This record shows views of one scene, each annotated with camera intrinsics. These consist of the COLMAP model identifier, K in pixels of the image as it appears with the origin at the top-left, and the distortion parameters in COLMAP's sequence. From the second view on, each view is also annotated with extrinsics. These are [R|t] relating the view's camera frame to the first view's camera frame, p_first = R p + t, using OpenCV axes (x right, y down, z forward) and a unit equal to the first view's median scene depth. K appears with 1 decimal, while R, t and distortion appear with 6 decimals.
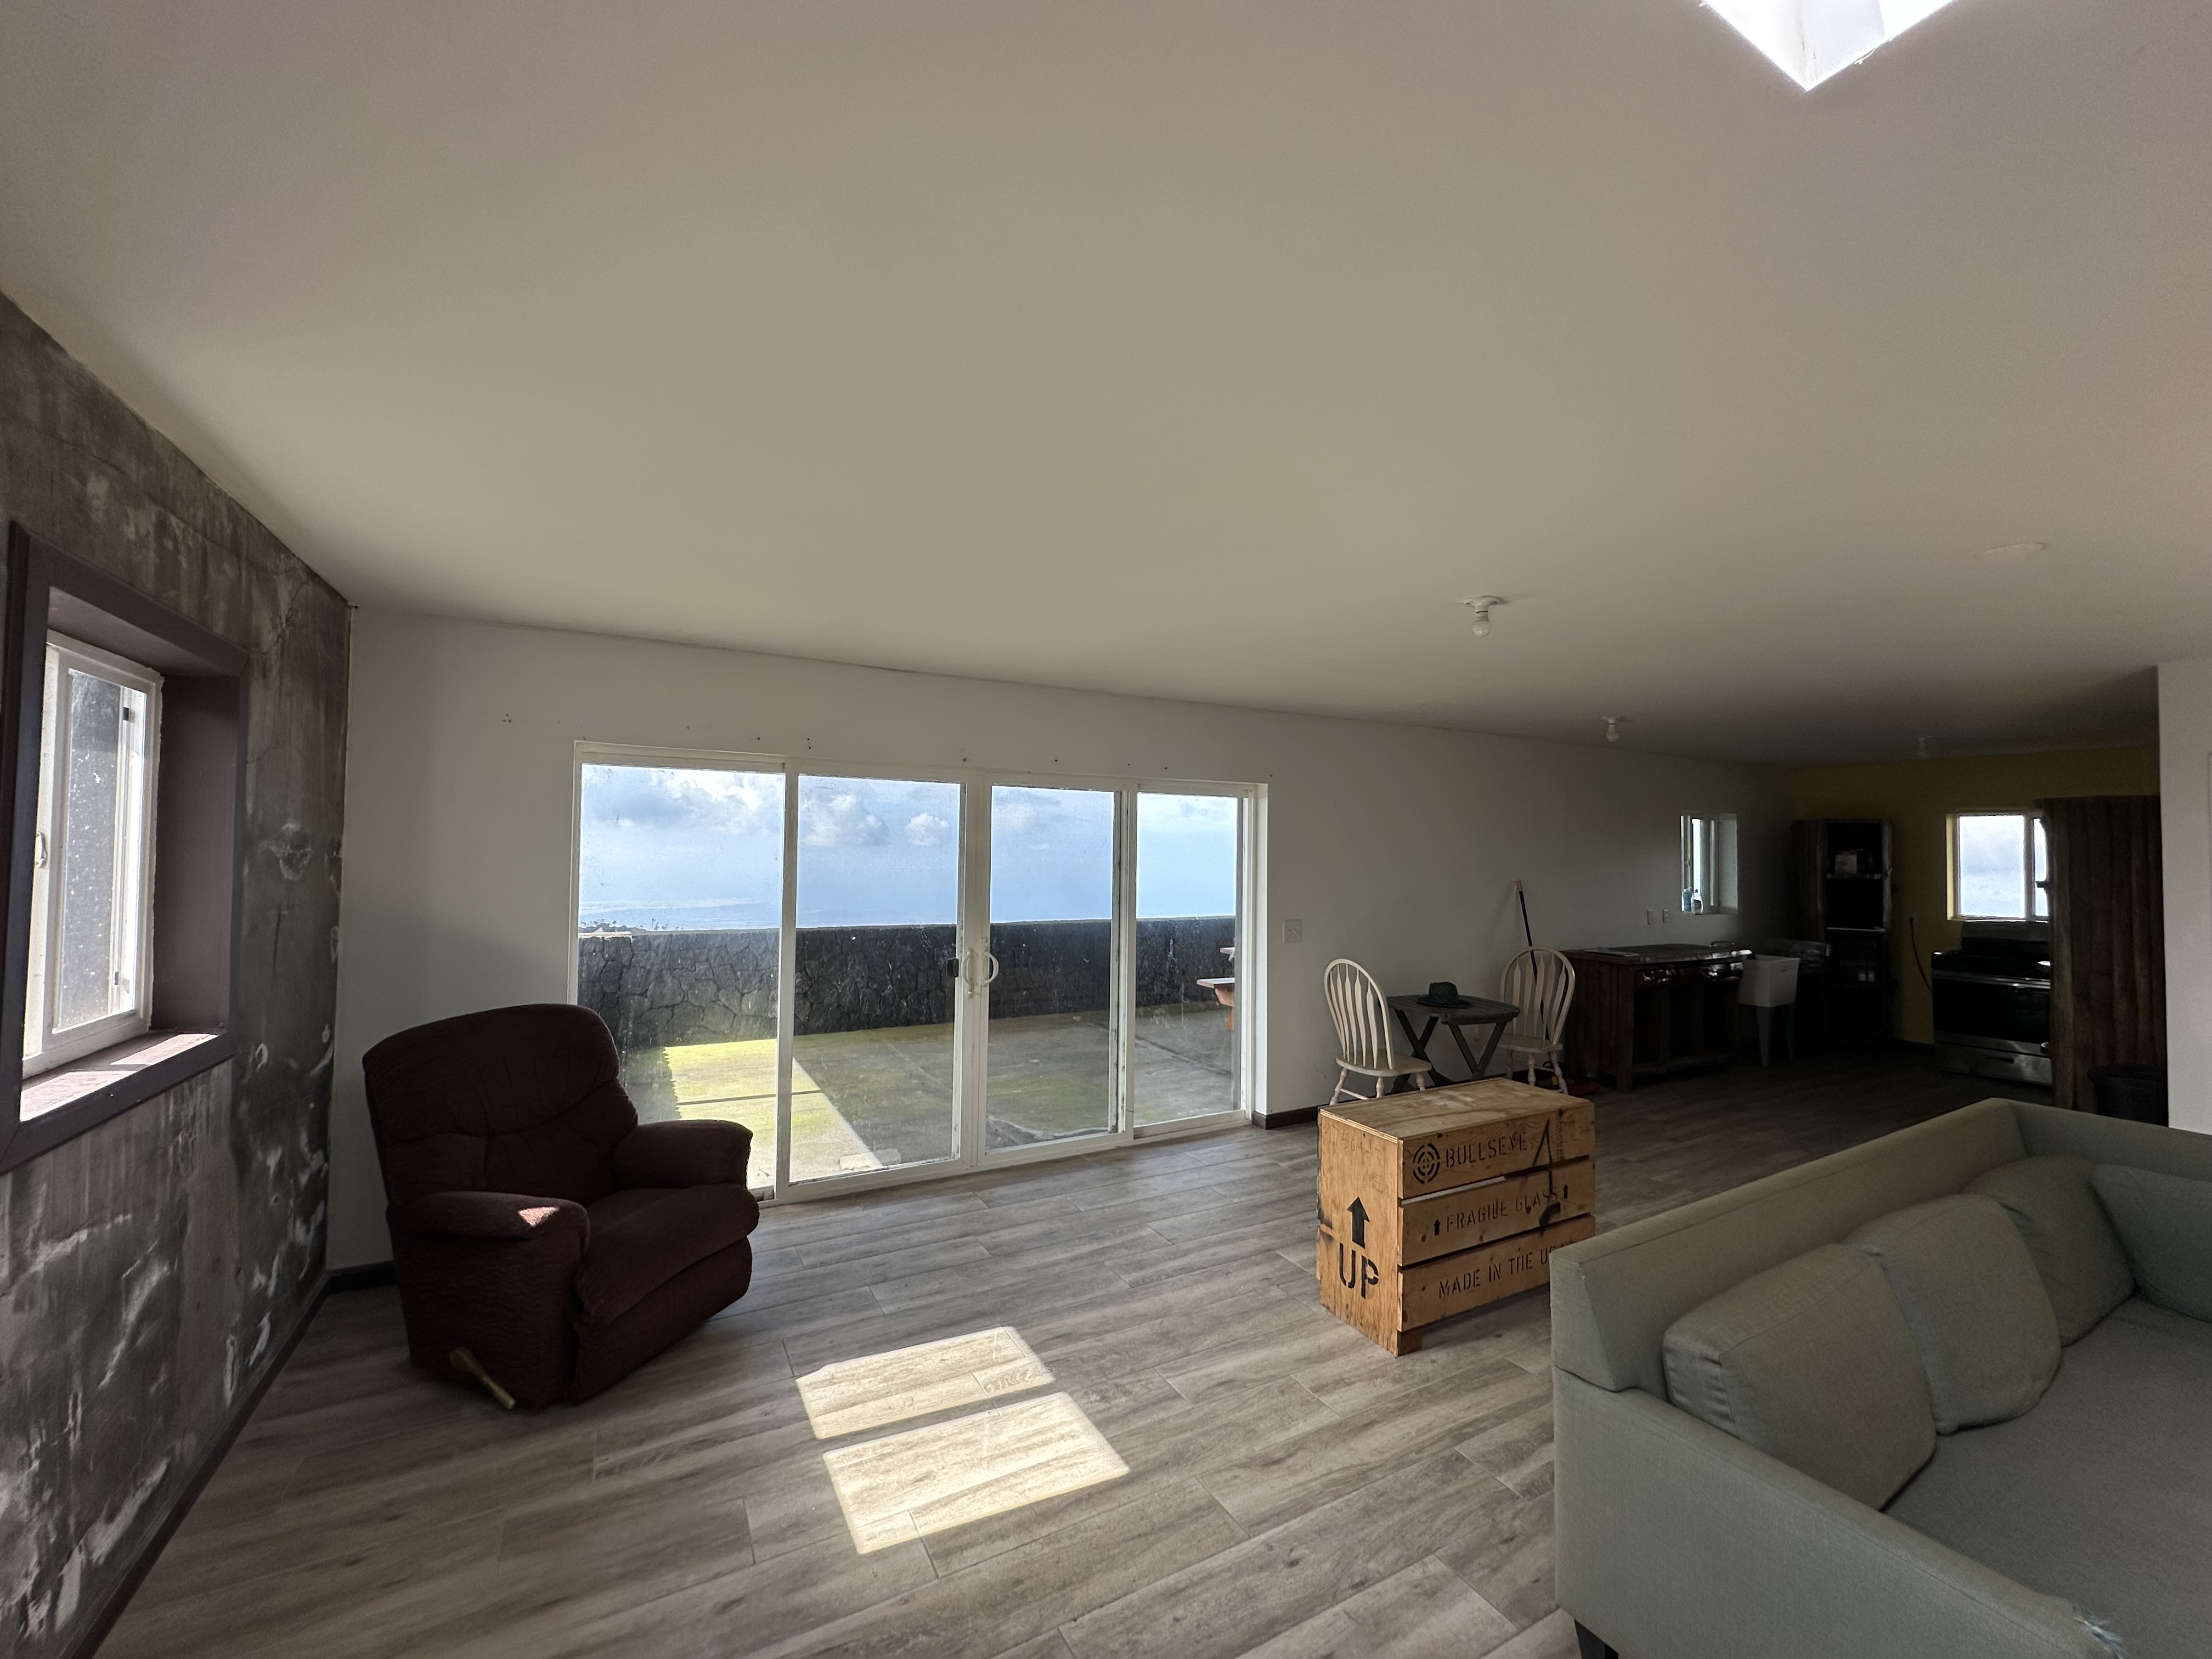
lens RADIAL K [[883.0, 0, 1104.9], [0, 883.0, 825.4], [0, 0, 1]] dist [-0.004647, 0.000465]
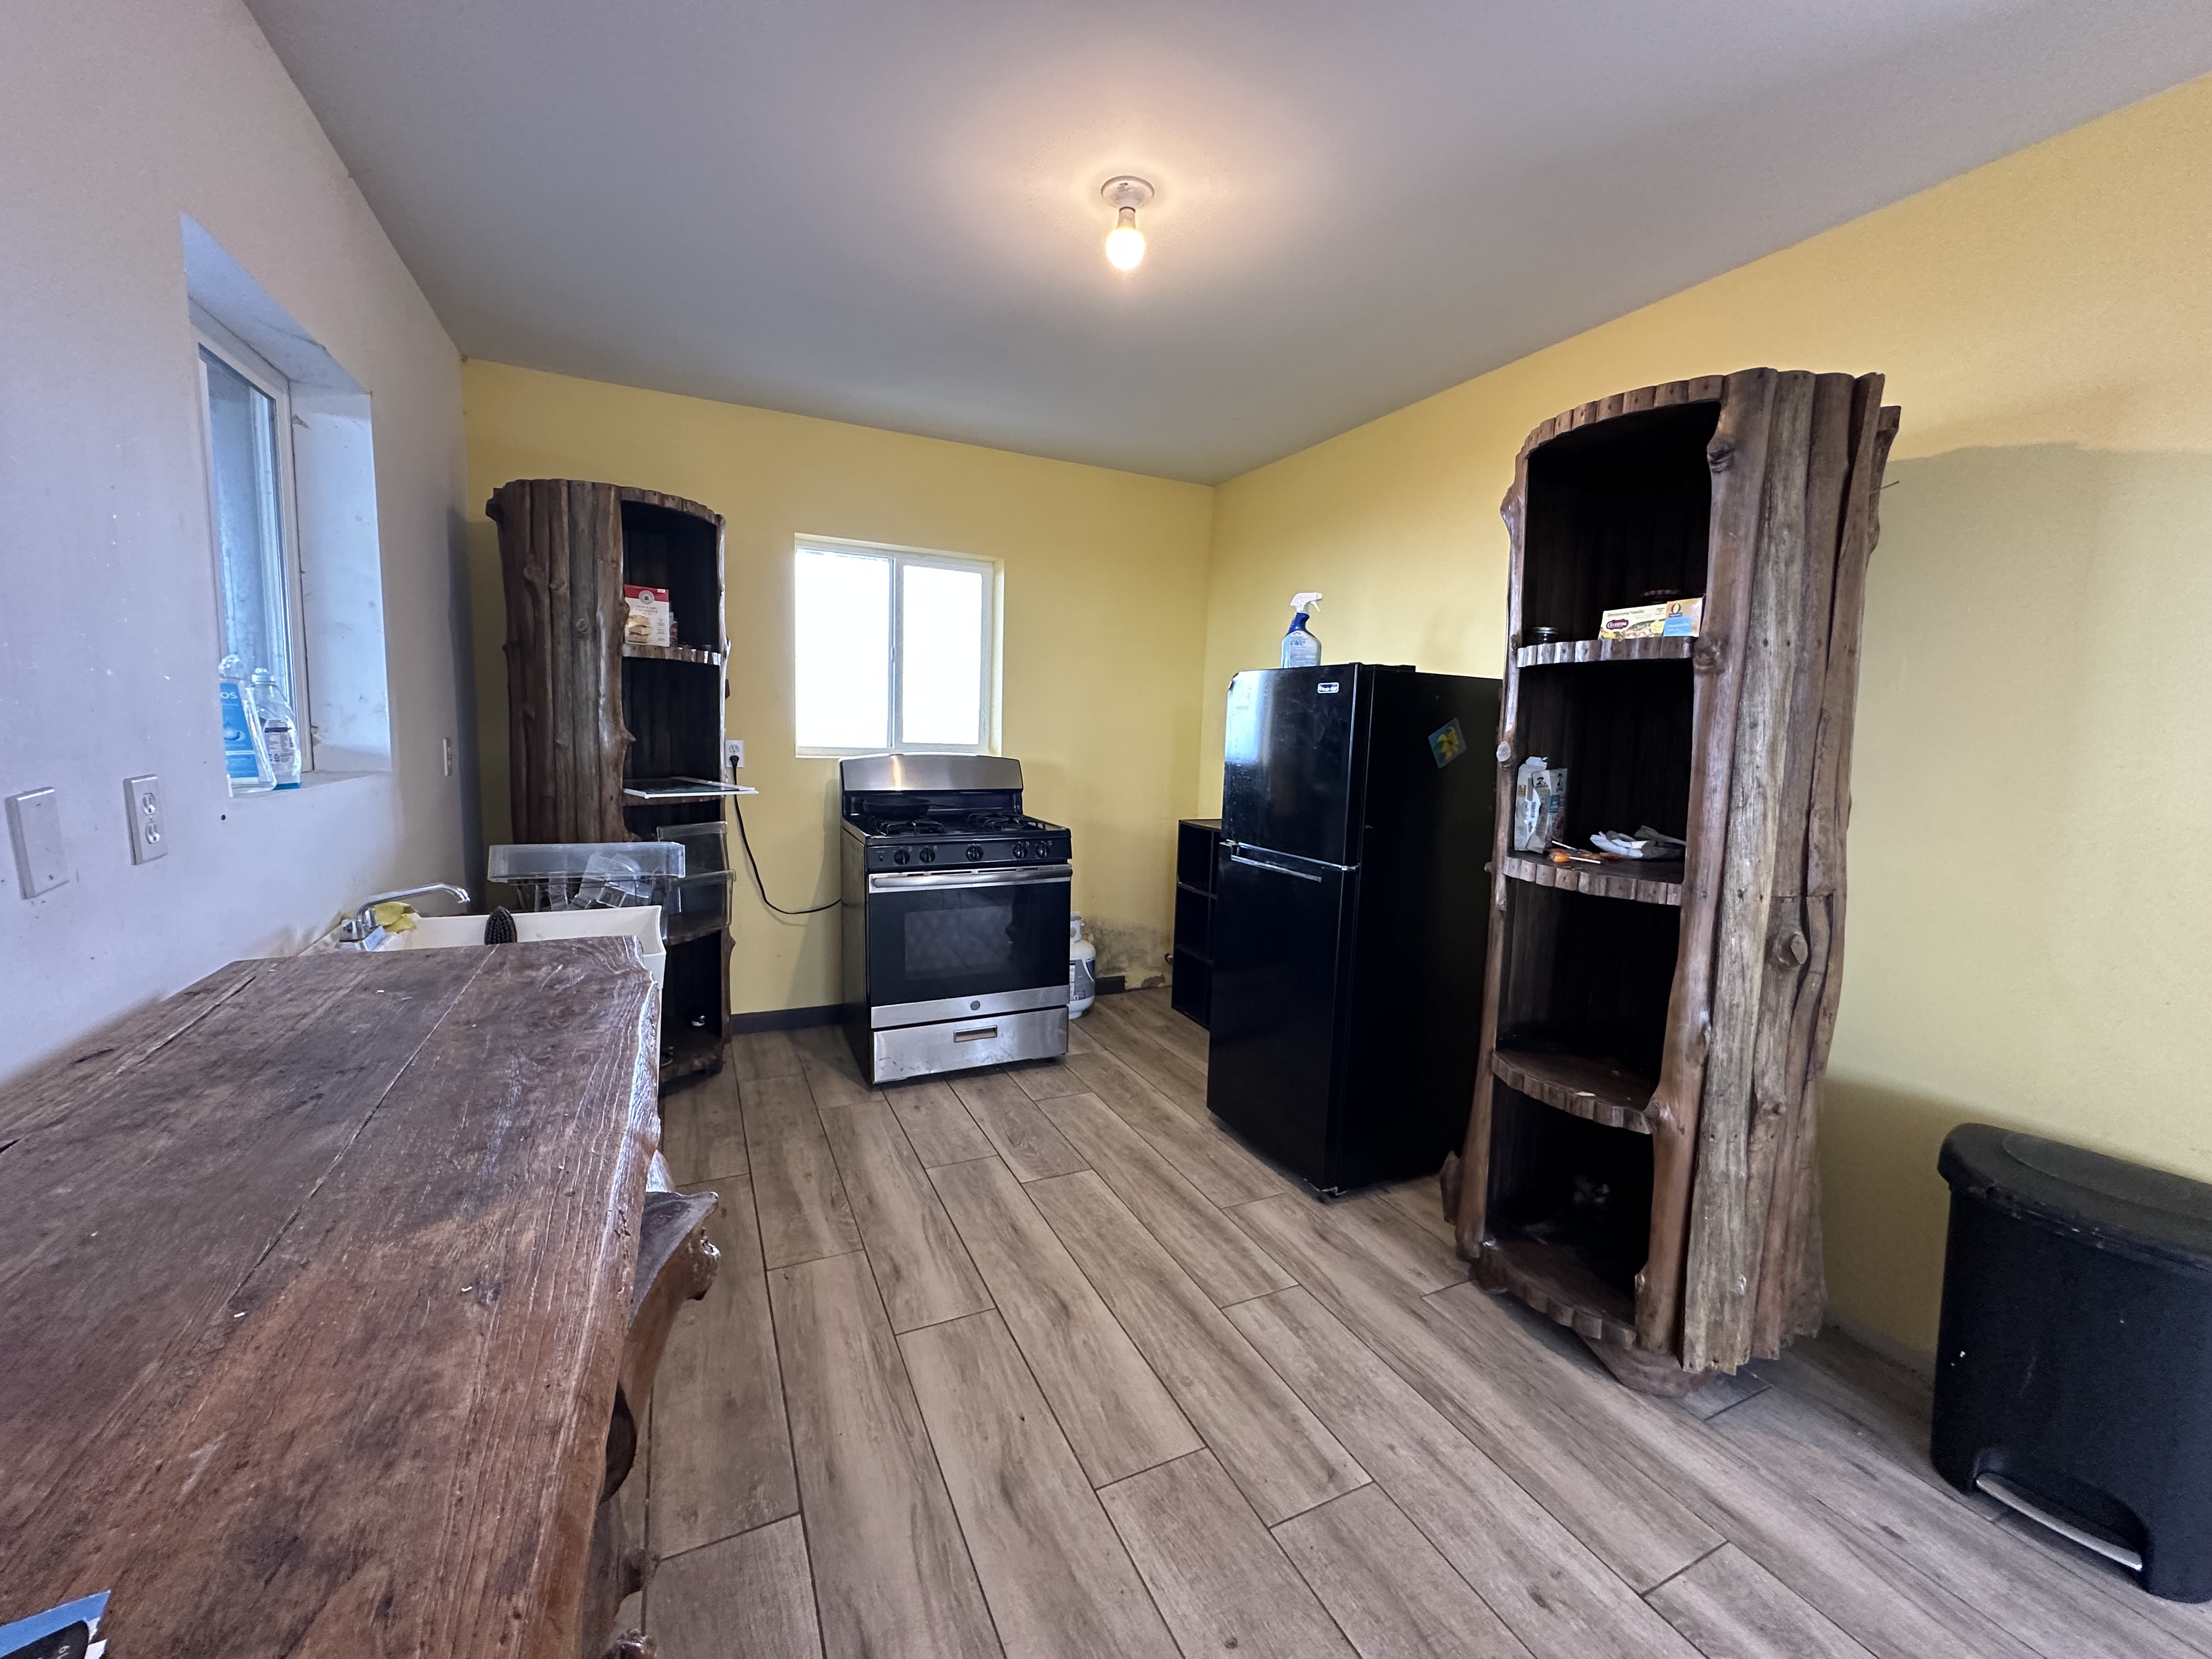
lens RADIAL K [[883.0, 0, 1104.9], [0, 883.0, 825.4], [0, 0, 1]] dist [-0.004647, 0.000465]
pose [[0.060235, -0.124565, 0.990381, 1.051545], [-0.063415, 0.989701, 0.128337, 0.157080], [-0.996168, -0.070535, 0.051715, 1.763462]]
